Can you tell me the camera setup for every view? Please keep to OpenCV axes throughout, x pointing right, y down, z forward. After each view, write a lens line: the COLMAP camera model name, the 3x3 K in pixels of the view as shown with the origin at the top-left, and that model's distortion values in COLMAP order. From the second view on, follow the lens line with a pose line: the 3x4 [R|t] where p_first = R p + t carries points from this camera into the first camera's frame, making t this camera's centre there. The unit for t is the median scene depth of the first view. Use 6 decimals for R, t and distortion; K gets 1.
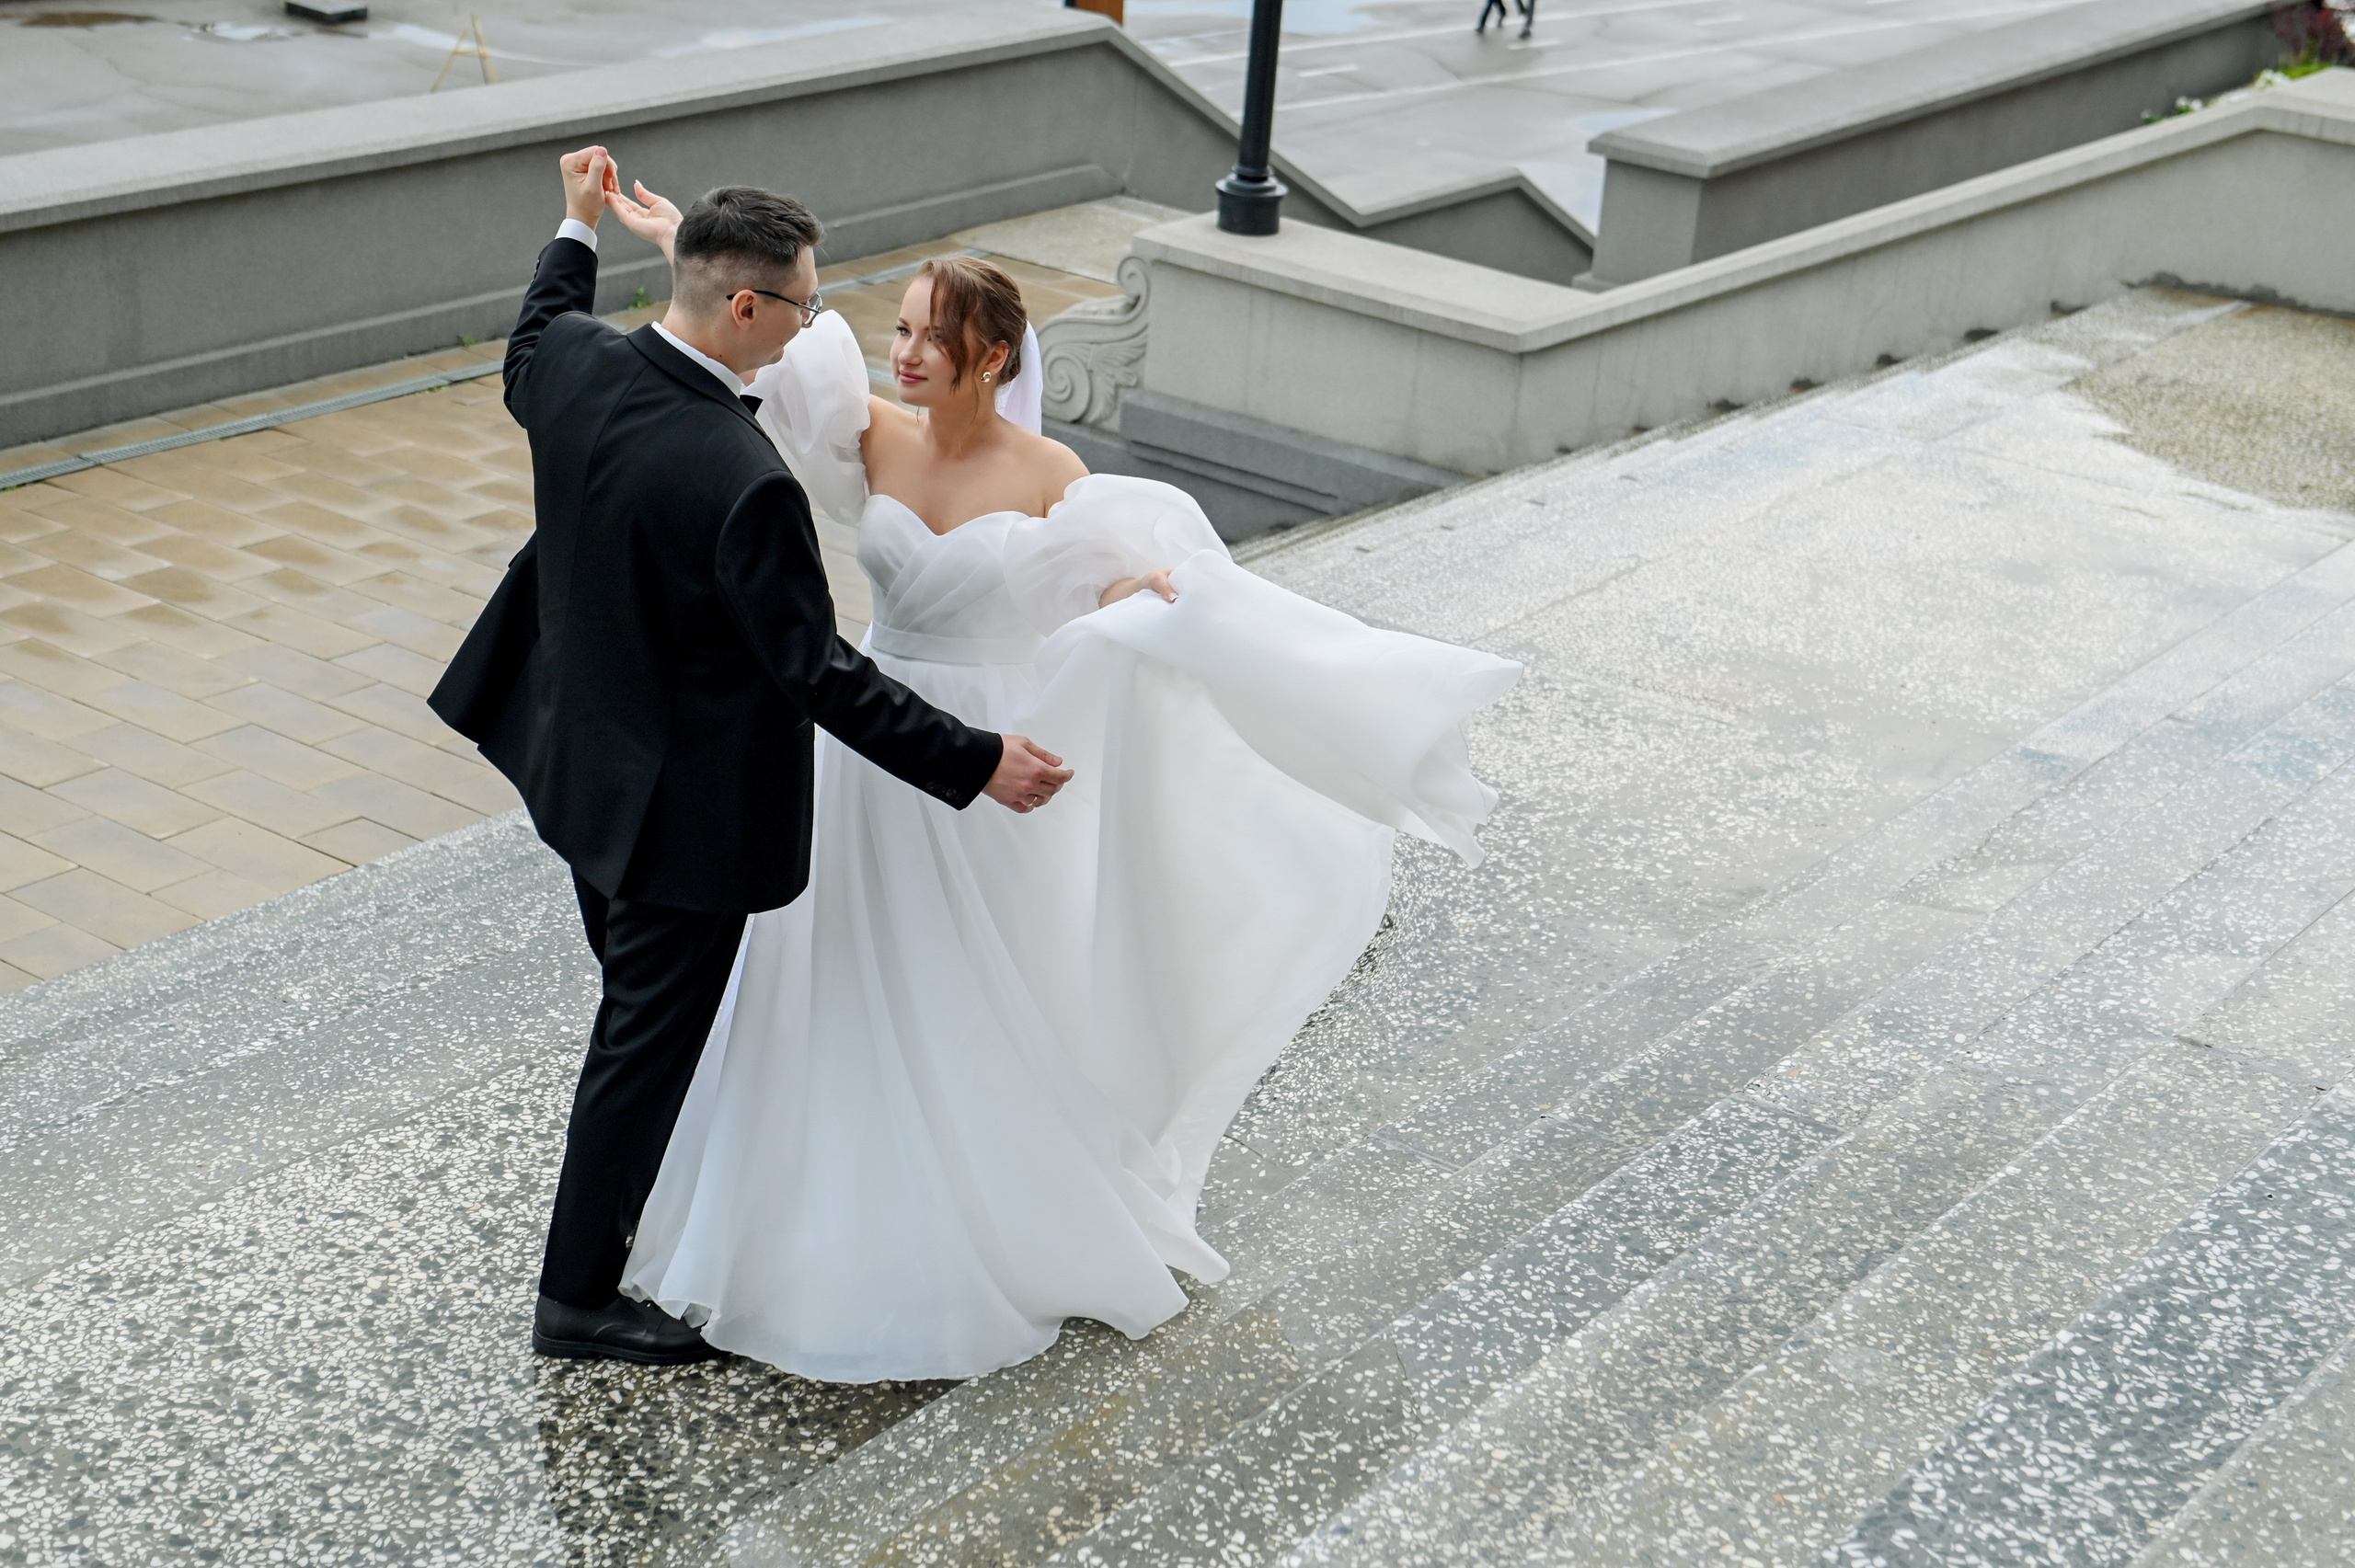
lens RADIAL K [[3770.0, 0, 1179.1], [0, 3770.0, 781.4], [0, 0, 1]] dist [-0.050281, 0.000000]
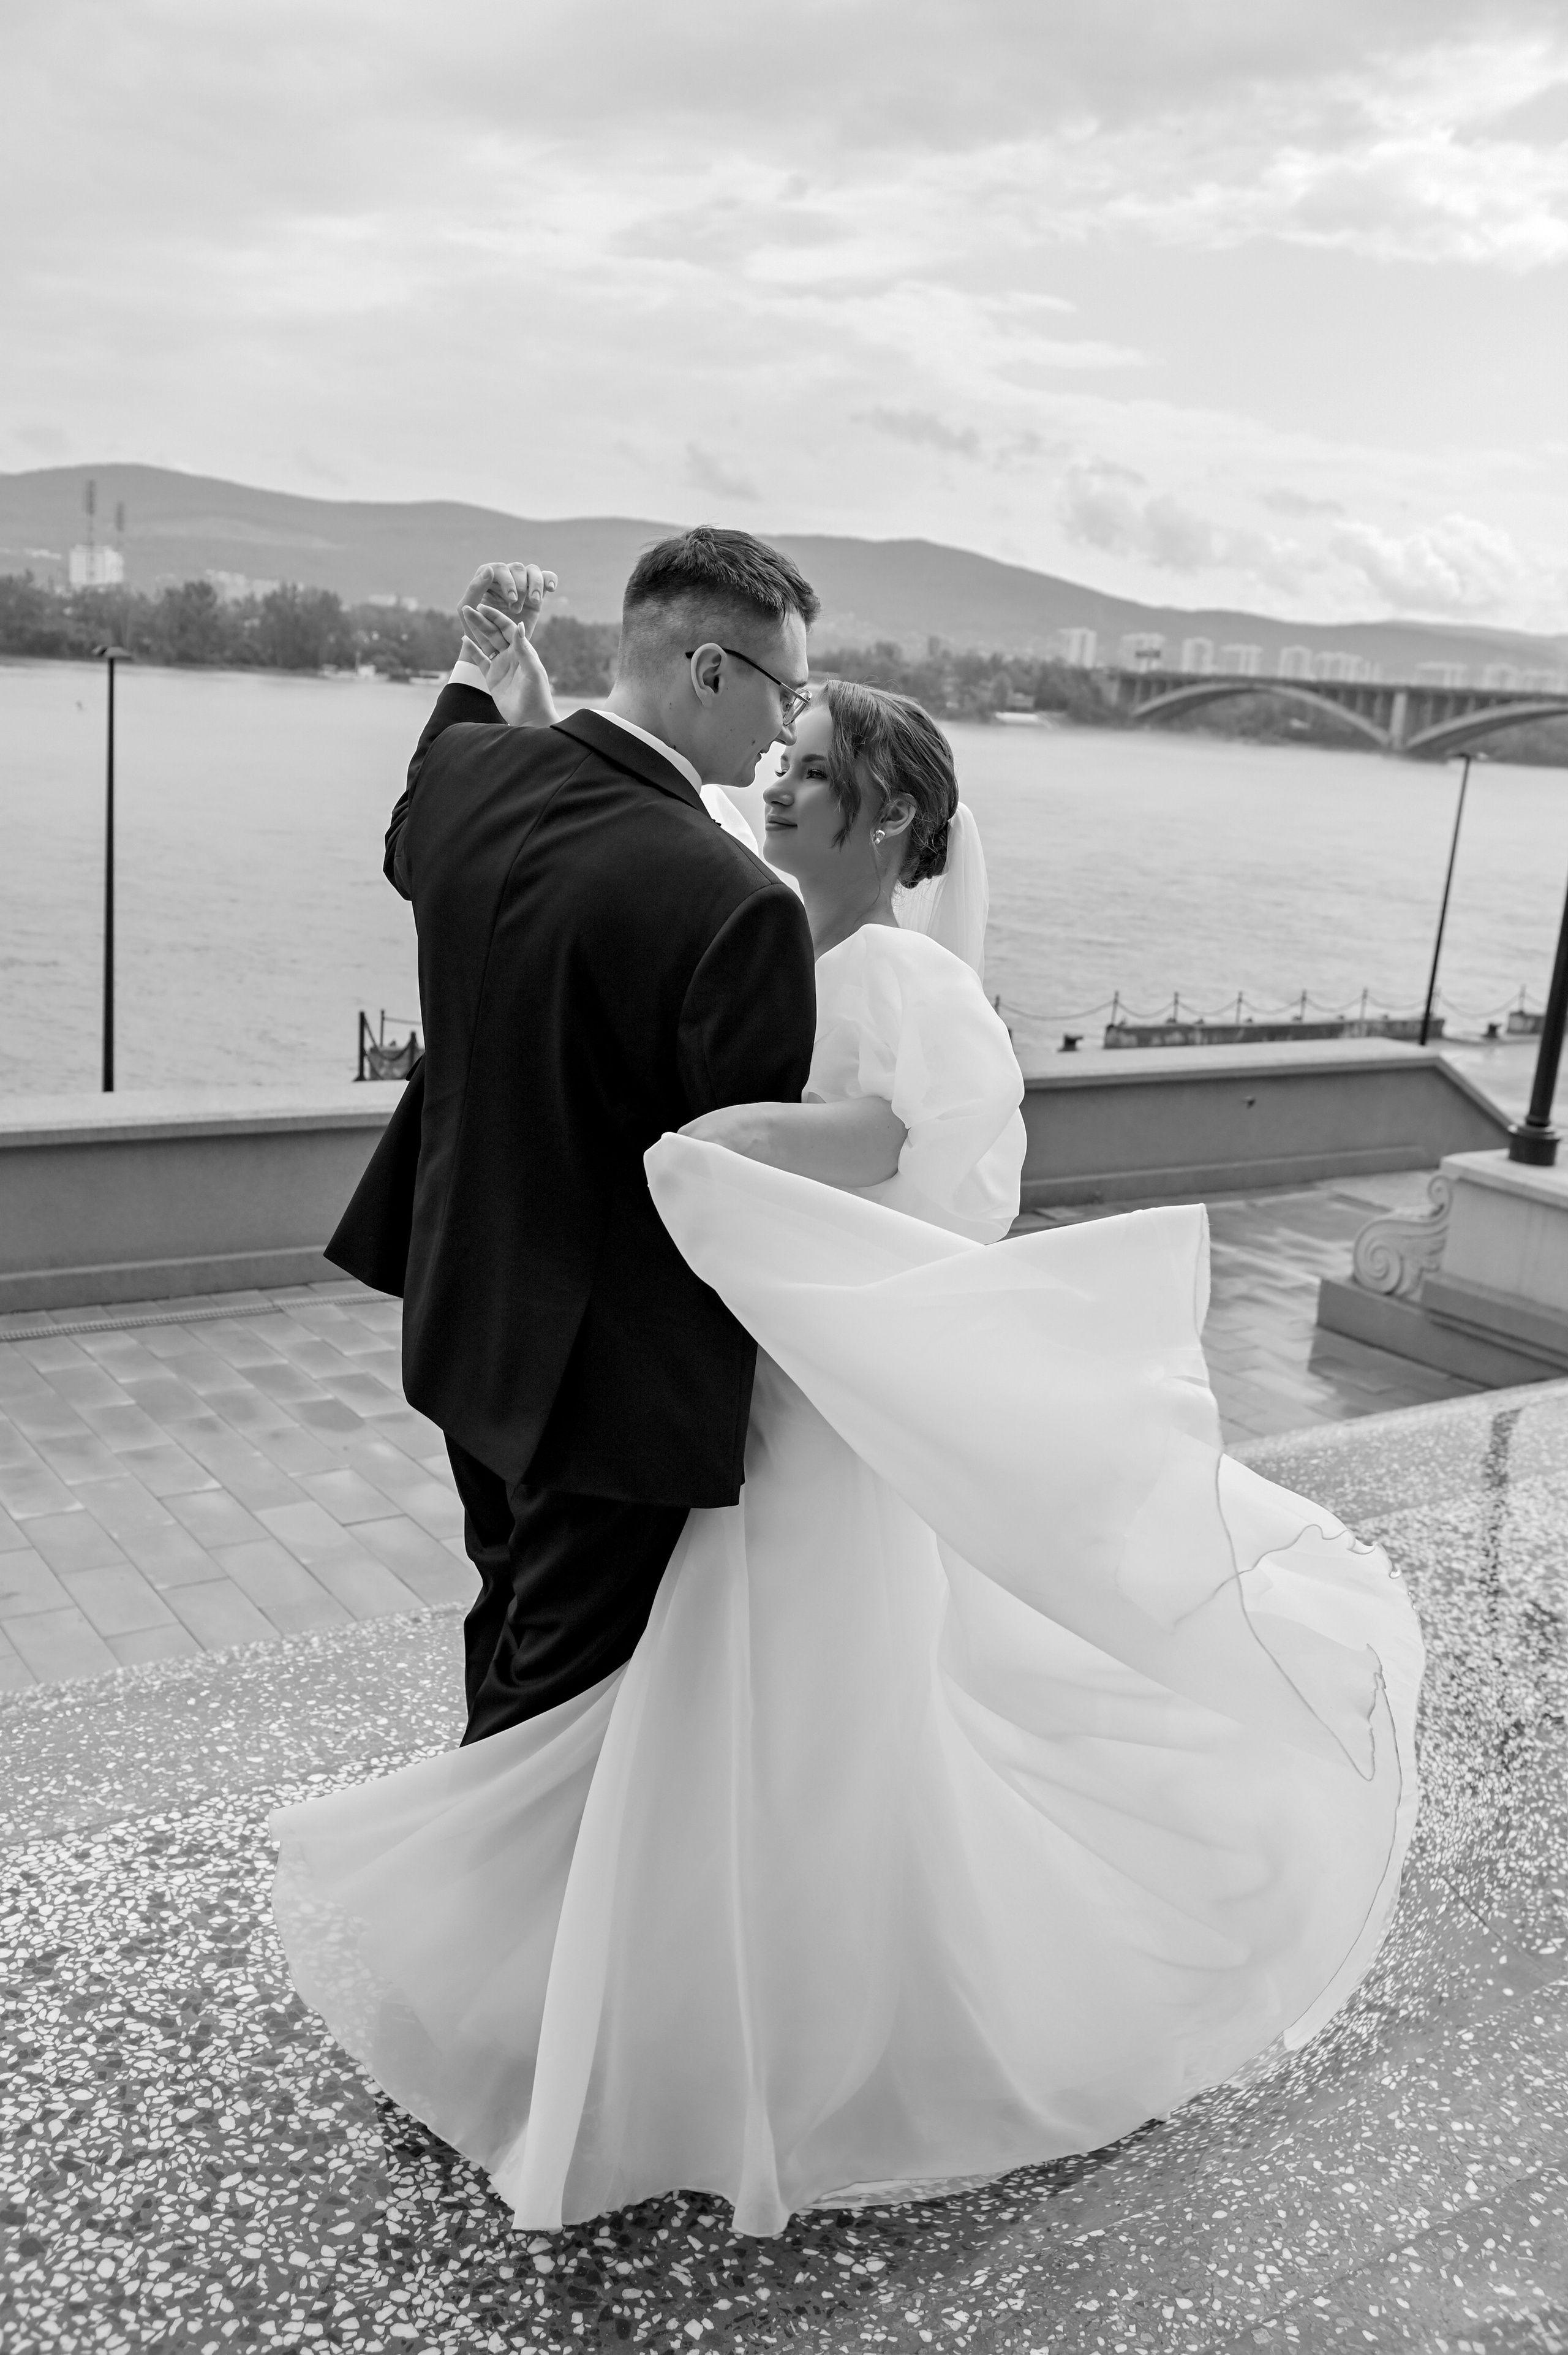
lens RADIAL K [[2057.3, 0, 762.2], [0, 2057.3, 1194.8], [0, 0, 1]] dist [-0.015998, 0.008011]
pose [[0.941263, 0.079210, -0.328251, 0.003311], [-0.134362, 0.979685, -0.148879, 0.035614], [0.309790, 0.184239, 0.932784, 0.588628]]
